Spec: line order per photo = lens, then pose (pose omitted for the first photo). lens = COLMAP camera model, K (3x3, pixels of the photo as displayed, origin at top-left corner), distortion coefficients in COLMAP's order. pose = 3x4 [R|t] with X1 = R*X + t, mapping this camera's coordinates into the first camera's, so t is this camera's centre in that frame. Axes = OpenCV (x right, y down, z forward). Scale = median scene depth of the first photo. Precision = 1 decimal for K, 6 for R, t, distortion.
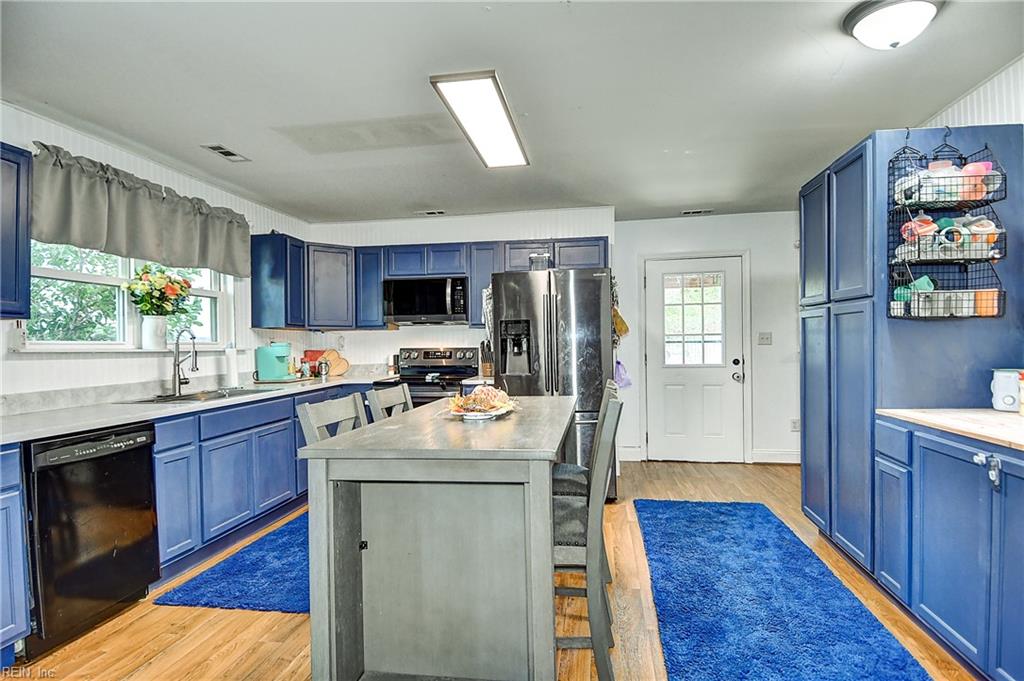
lens RADIAL K [[545.4, 0, 511.9], [0, 545.4, 336.6], [0, 0, 1]] dist [0.041470, -0.001753]
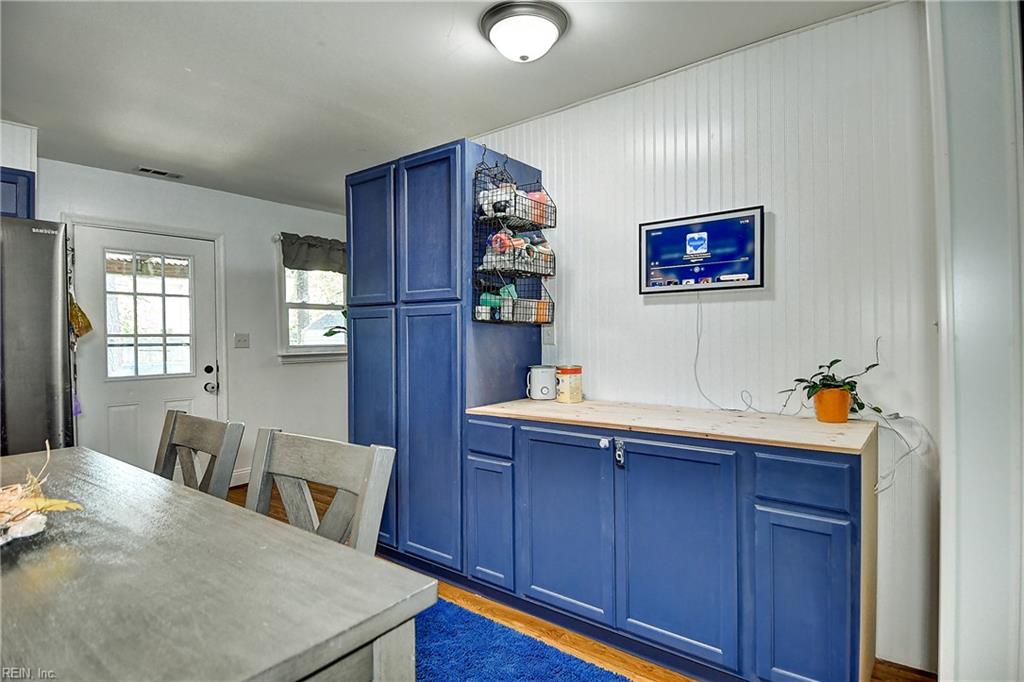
lens RADIAL K [[545.4, 0, 511.9], [0, 545.4, 337.1], [0, 0, 1]] dist [0.041470, -0.001753]
pose [[0.492659, 0.005028, 0.870208, -0.188397], [-0.003231, 0.999987, -0.003948, -0.000030], [-0.870216, -0.000867, 0.492669, 0.440724]]
